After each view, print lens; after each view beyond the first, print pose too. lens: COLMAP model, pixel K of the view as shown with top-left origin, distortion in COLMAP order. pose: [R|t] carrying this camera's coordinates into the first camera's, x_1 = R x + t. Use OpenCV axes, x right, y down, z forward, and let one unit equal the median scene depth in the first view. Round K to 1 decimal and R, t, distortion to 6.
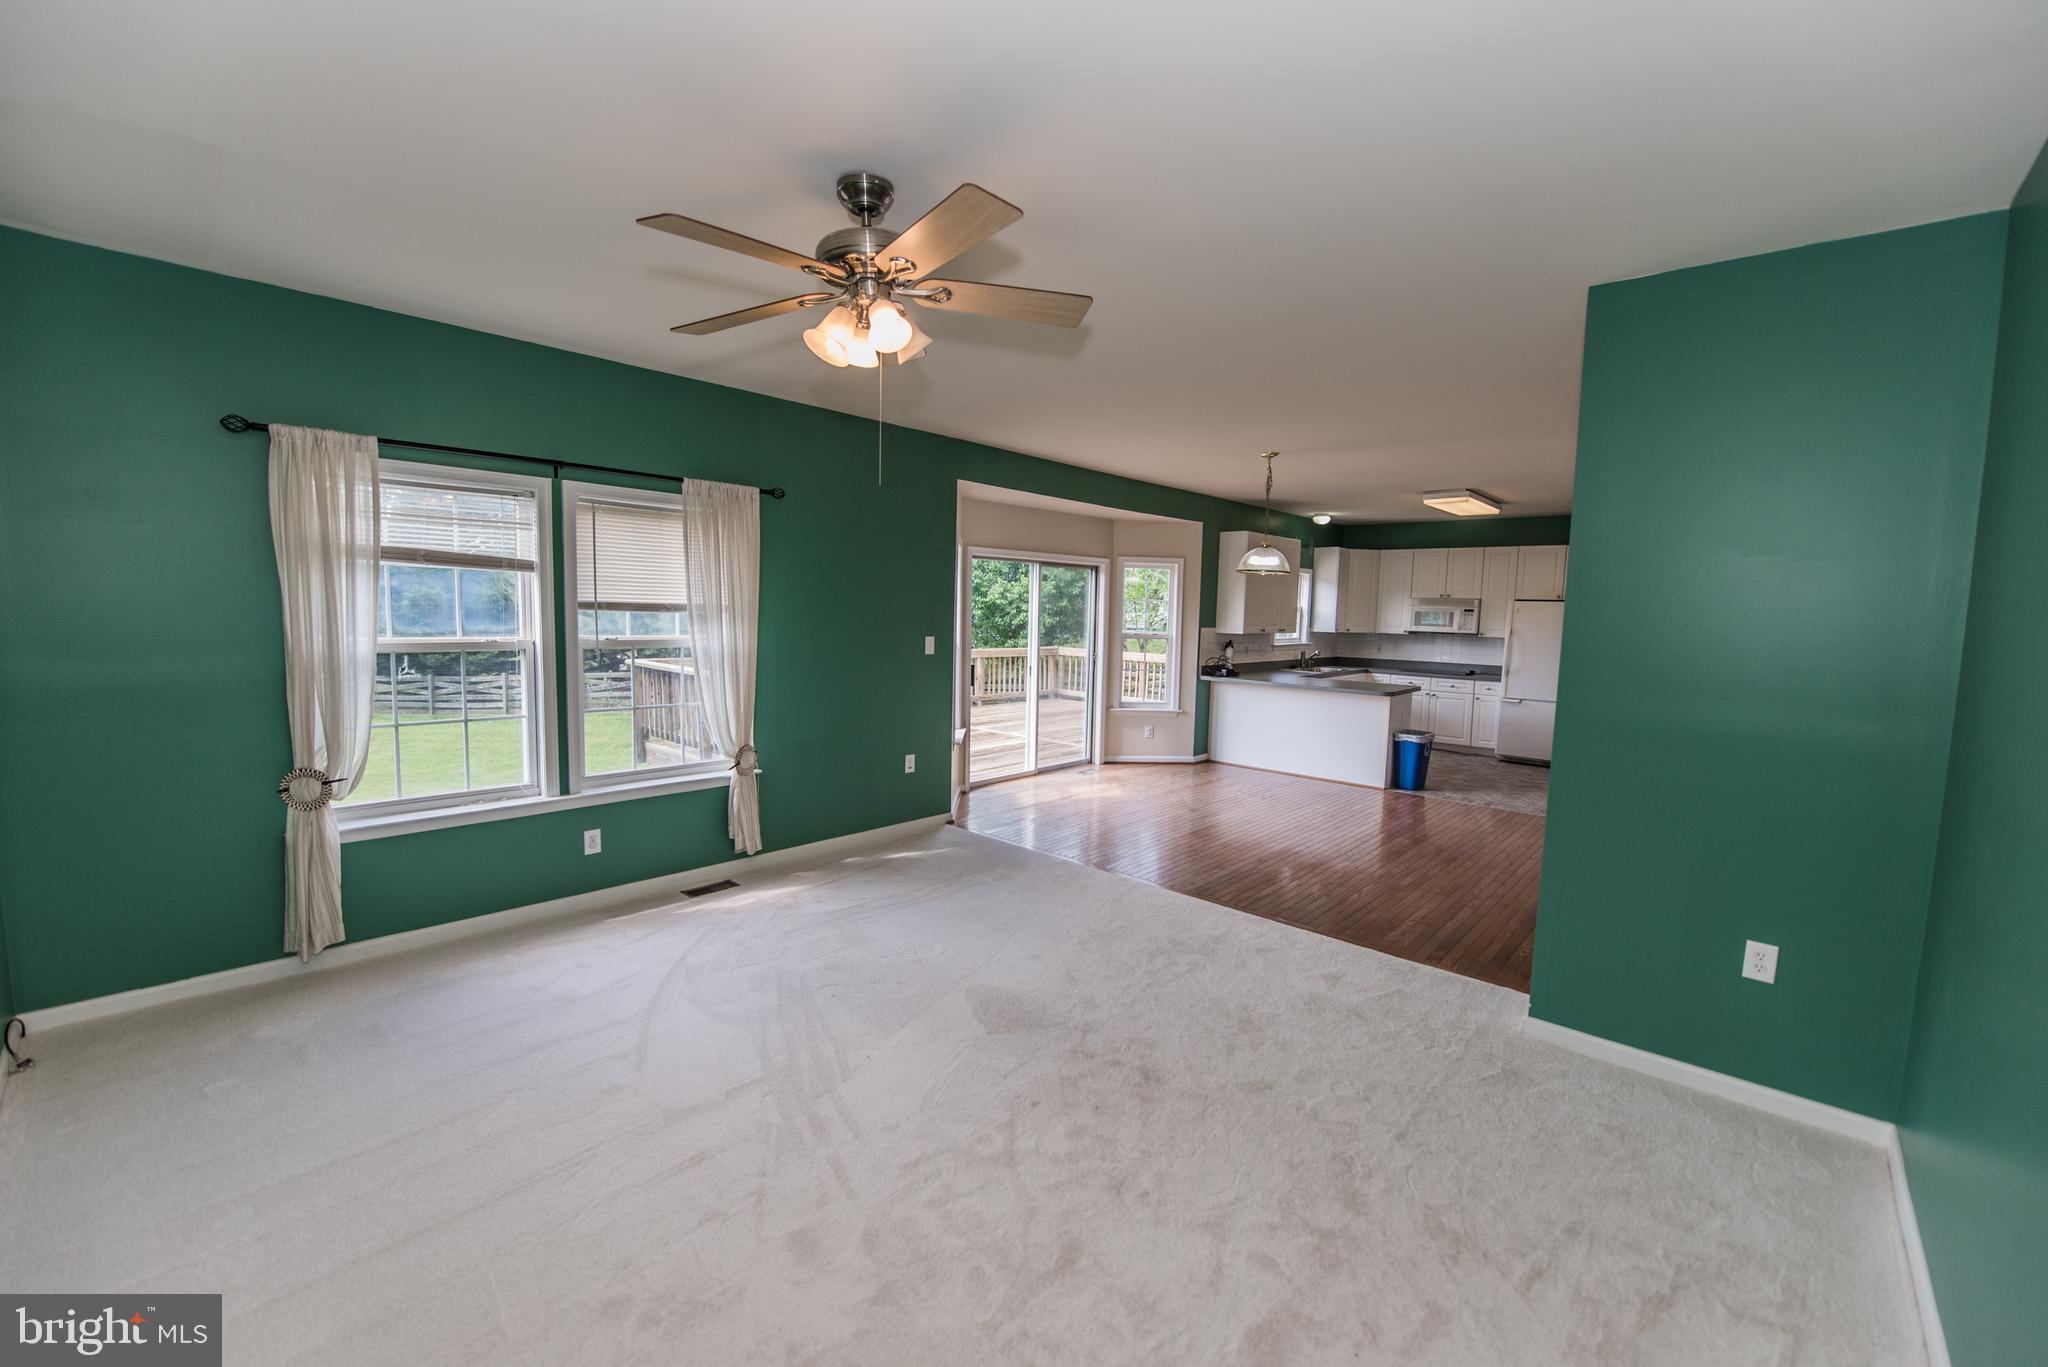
lens RADIAL K [[812.9, 0, 1018.8], [0, 812.9, 680.9], [0, 0, 1]] dist [-0.011307, -0.004053]
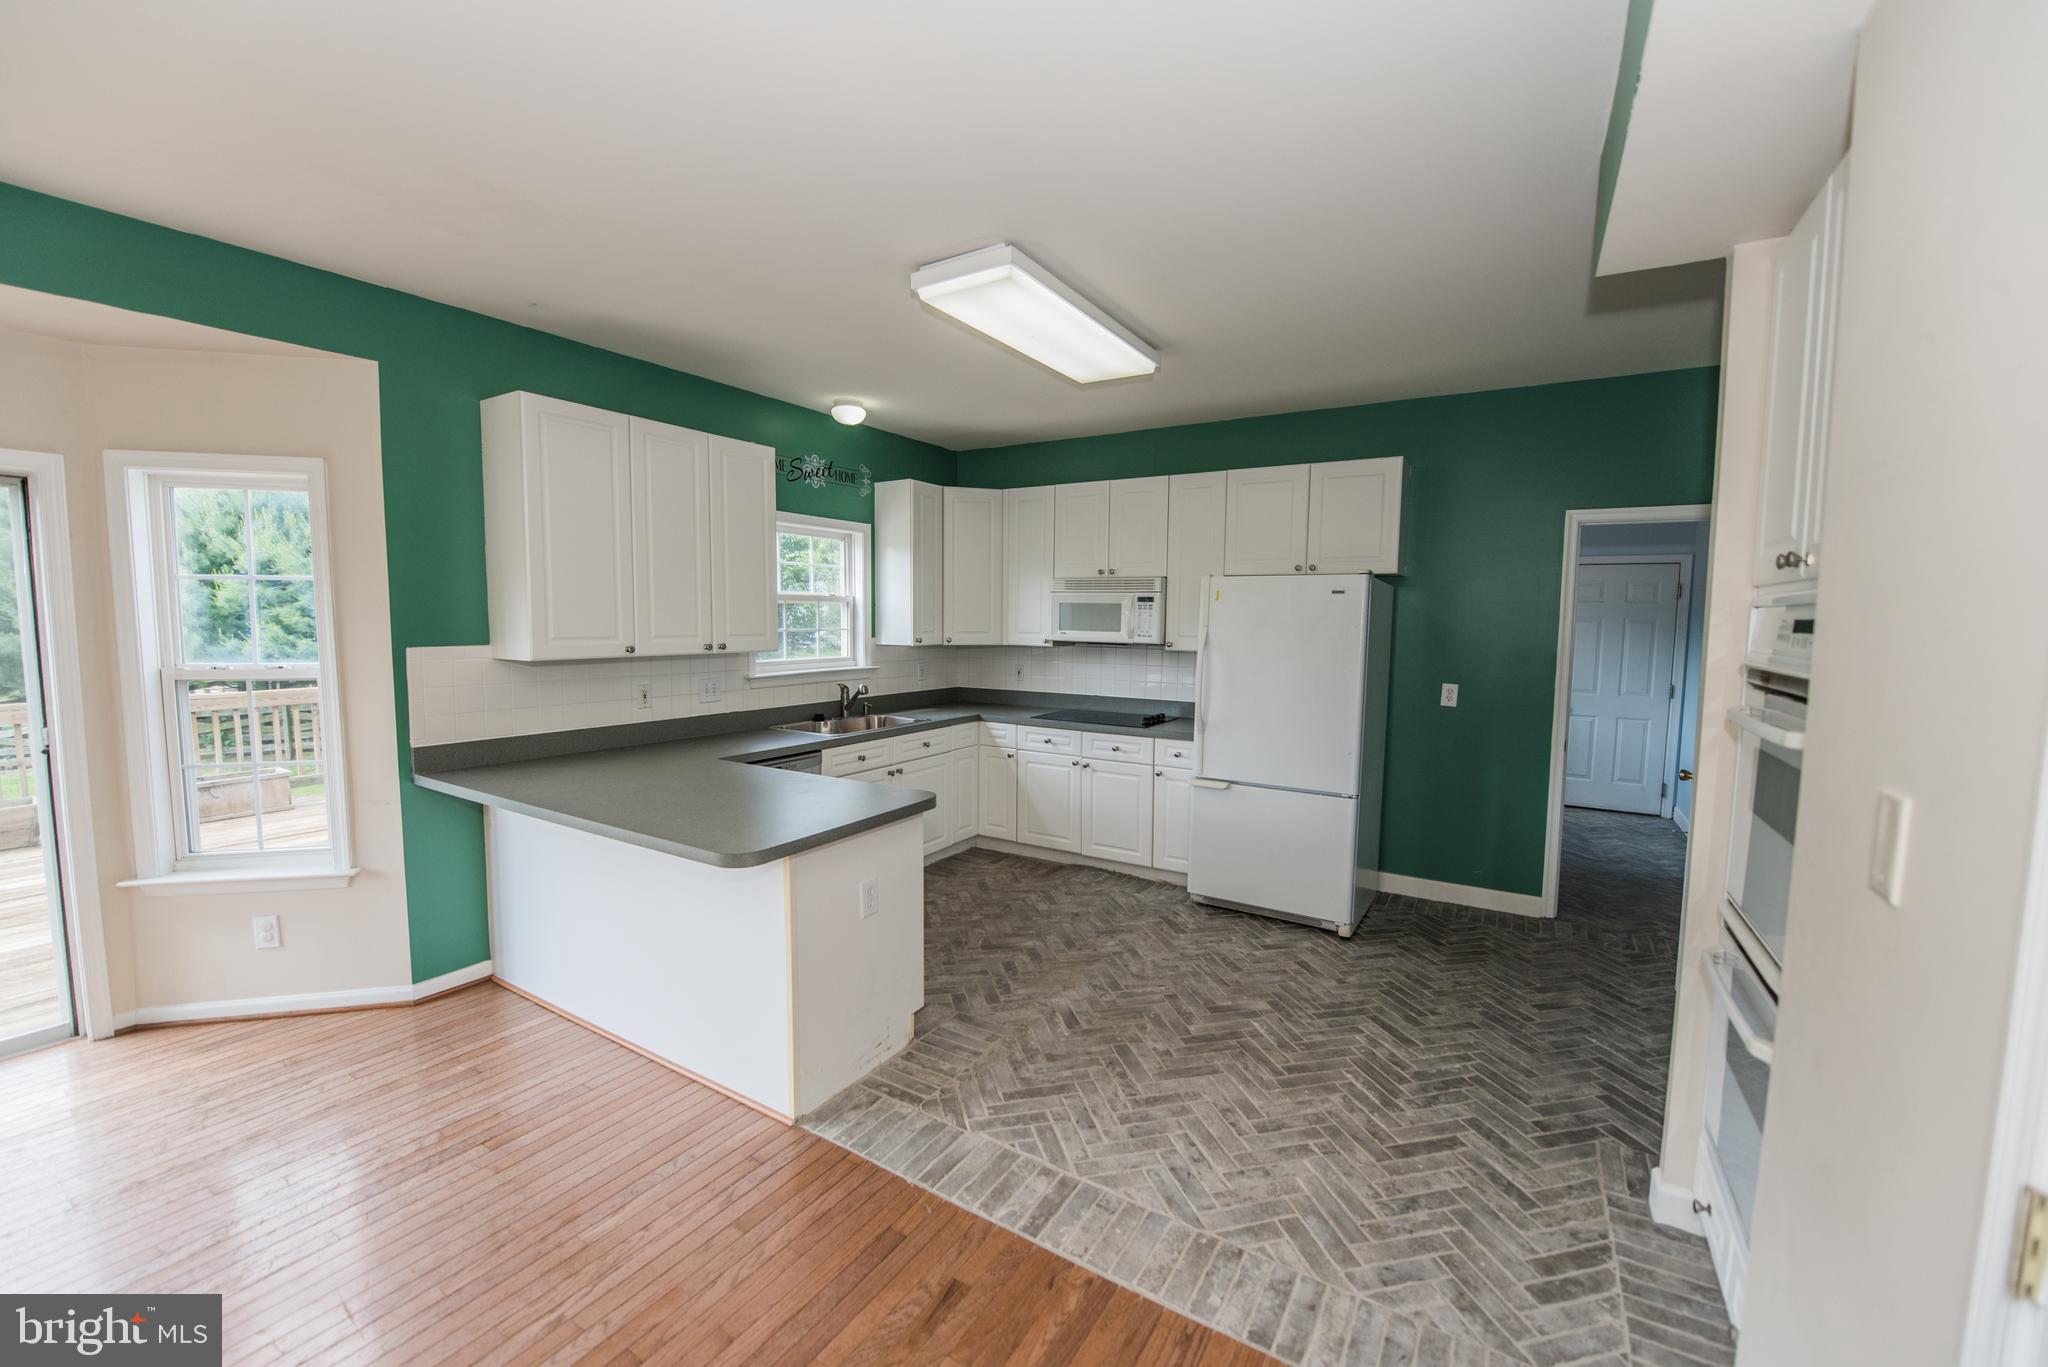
lens RADIAL K [[812.9, 0, 1018.8], [0, 812.9, 680.9], [0, 0, 1]] dist [-0.011307, -0.004053]
pose [[0.980976, -0.028355, 0.192047, 0.416793], [0.029923, 0.999538, -0.005268, -0.037931], [-0.191809, 0.010914, 0.981372, 0.561282]]
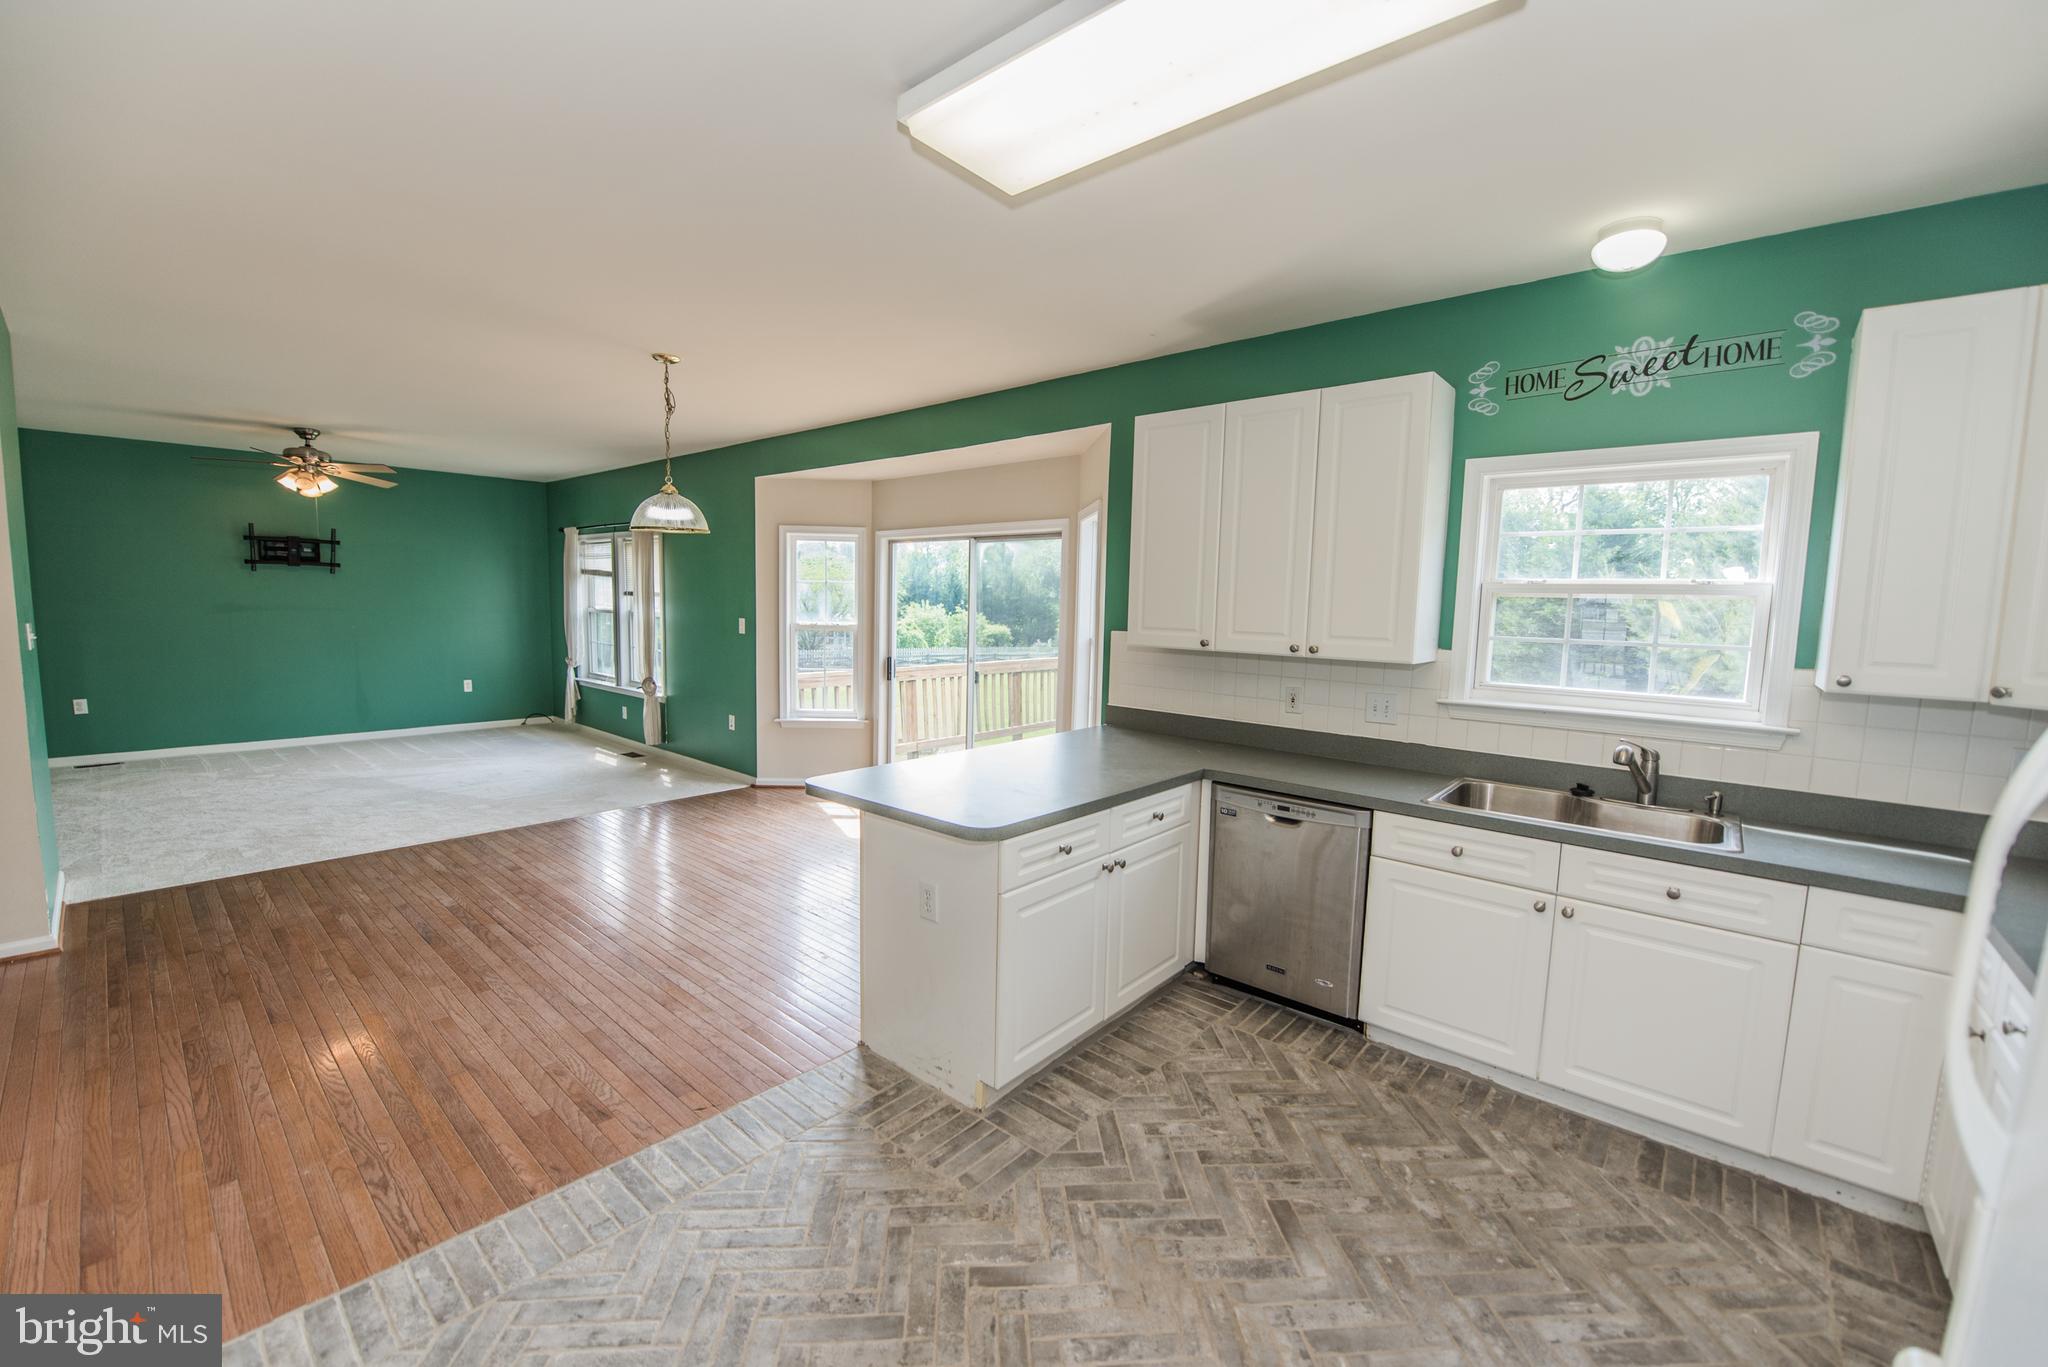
lens RADIAL K [[812.9, 0, 1018.8], [0, 812.9, 680.9], [0, 0, 1]] dist [-0.011307, -0.004053]
pose [[0.035629, 0.076750, -0.996414, 0.706269], [-0.112303, 0.991039, 0.072321, -0.062062], [0.993035, 0.109323, 0.043929, 0.890421]]
